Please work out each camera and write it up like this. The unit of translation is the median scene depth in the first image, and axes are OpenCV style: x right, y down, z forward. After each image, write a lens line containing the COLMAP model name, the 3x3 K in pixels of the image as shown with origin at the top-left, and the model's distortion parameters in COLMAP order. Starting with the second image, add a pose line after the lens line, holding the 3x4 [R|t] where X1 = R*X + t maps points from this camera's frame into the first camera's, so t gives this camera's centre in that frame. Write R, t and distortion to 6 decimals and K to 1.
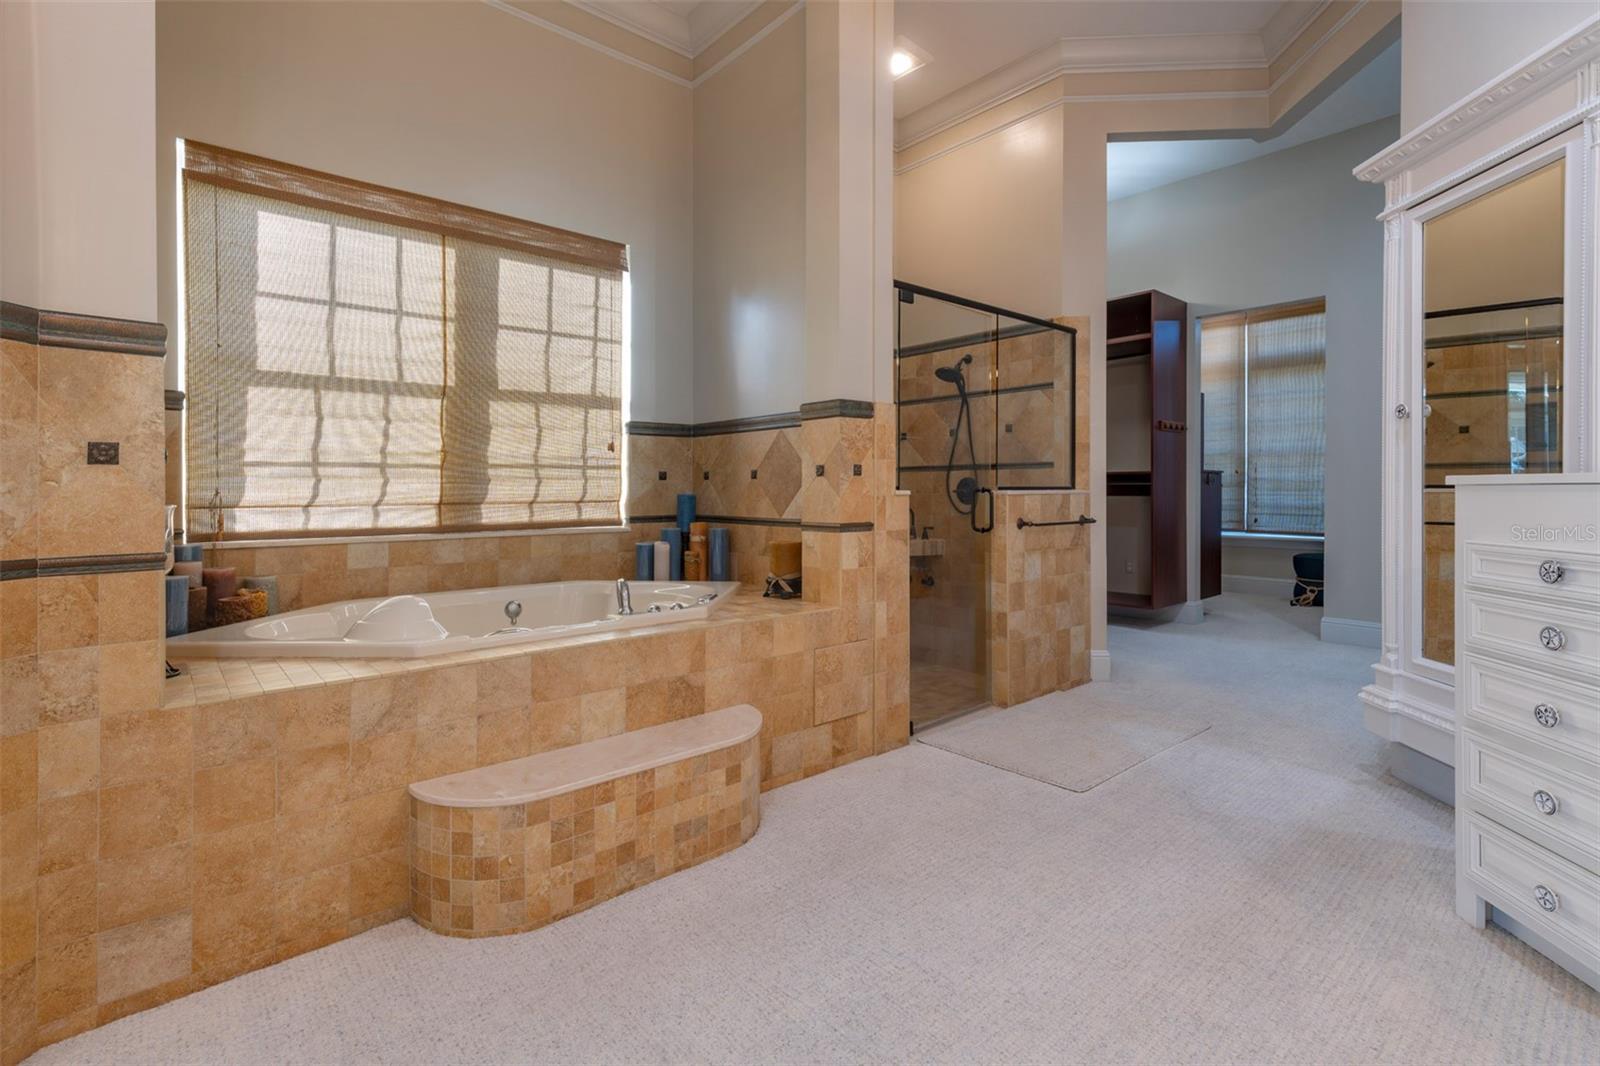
lens RADIAL K [[763.0, 0, 799.5], [0, 763.0, 494.4], [0, 0, 1]] dist [0.009786, -0.001139]
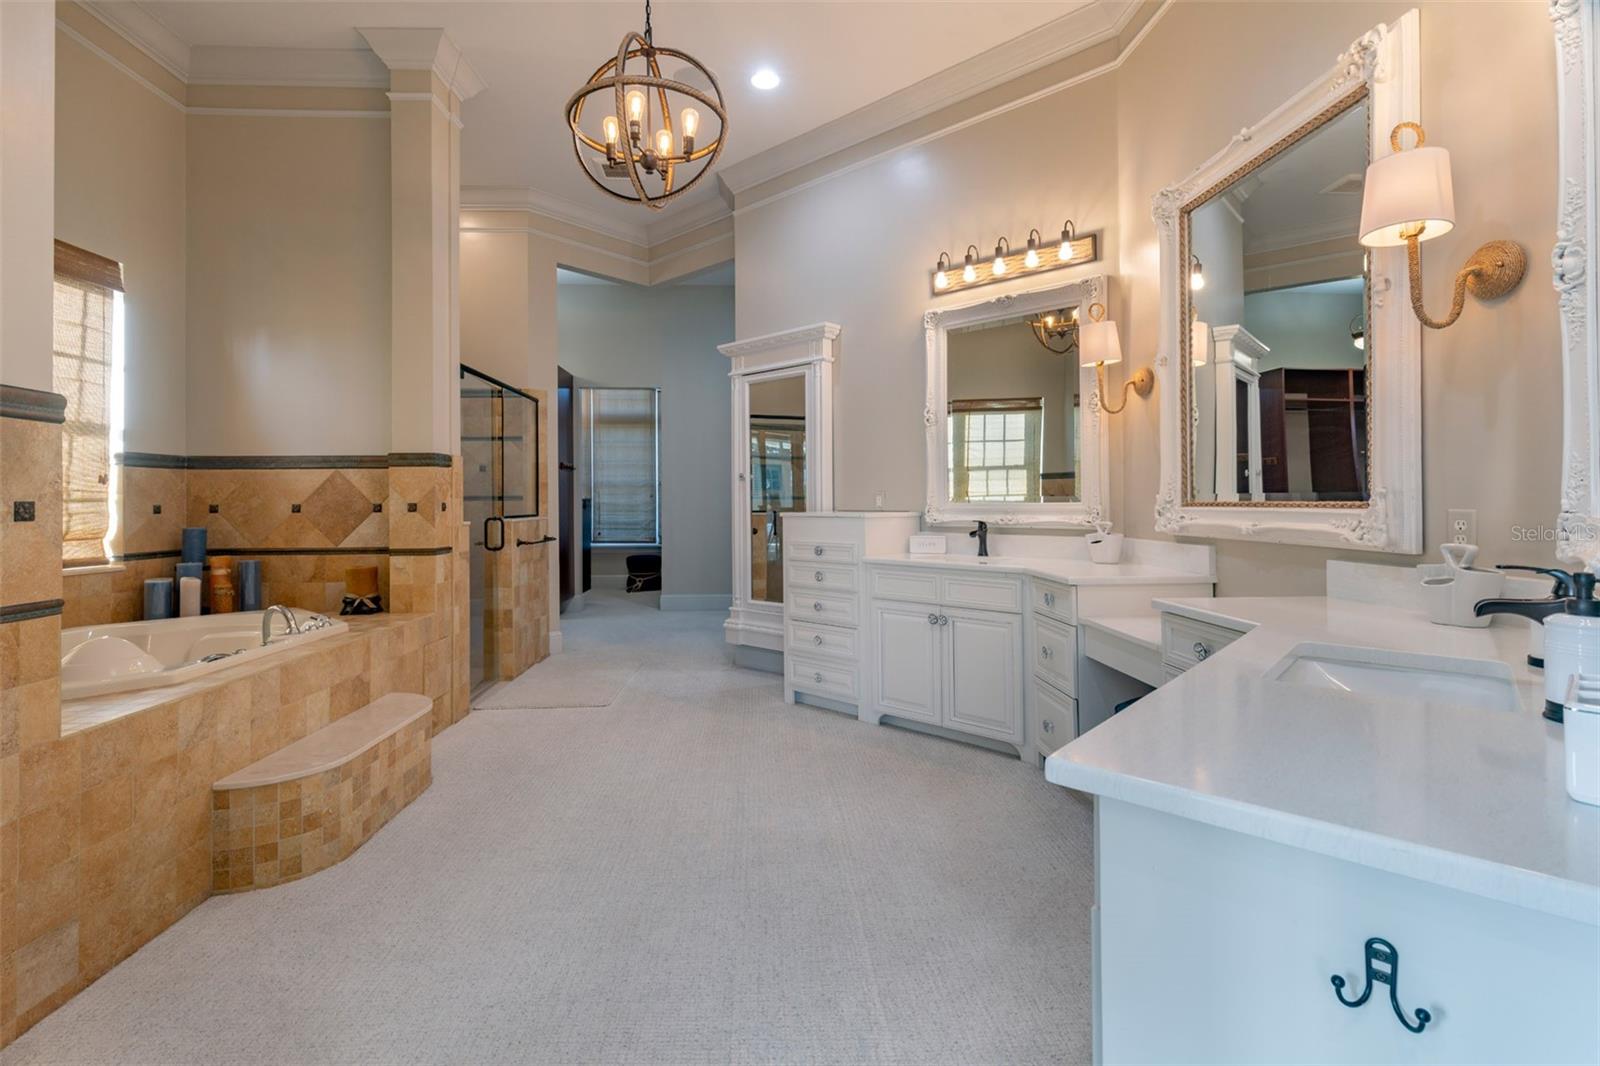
lens RADIAL K [[763.0, 0, 799.5], [0, 763.0, 494.4], [0, 0, 1]] dist [0.009786, -0.001139]
pose [[0.624641, 0.006205, 0.780887, -0.546022], [0.010285, 0.999816, -0.016171, -0.024666], [-0.780844, 0.018132, 0.624463, -0.285453]]
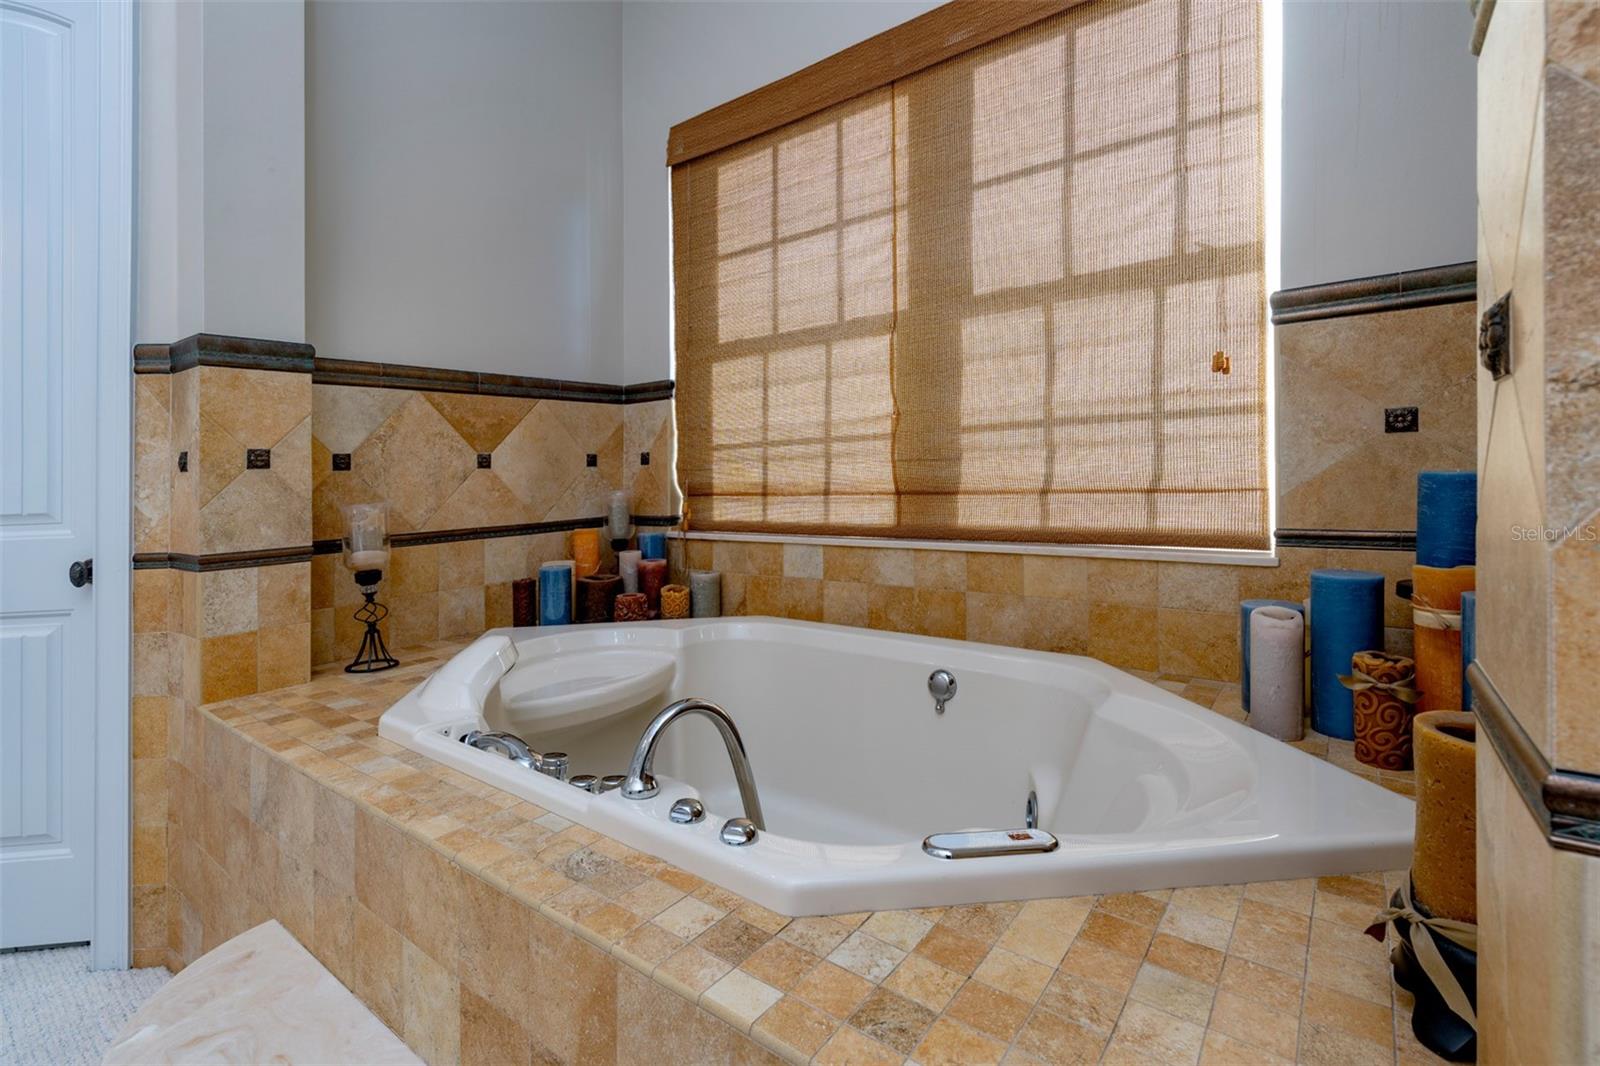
lens RADIAL K [[720.4, 0, 760.2], [0, 720.4, 469.6], [0, 0, 1]] dist [0.001500, -0.000179]
pose [[0.170941, -0.006556, -0.985259, 0.129684], [0.024378, 0.999700, -0.002423, -0.009656], [0.984980, -0.023605, 0.171050, 0.829507]]
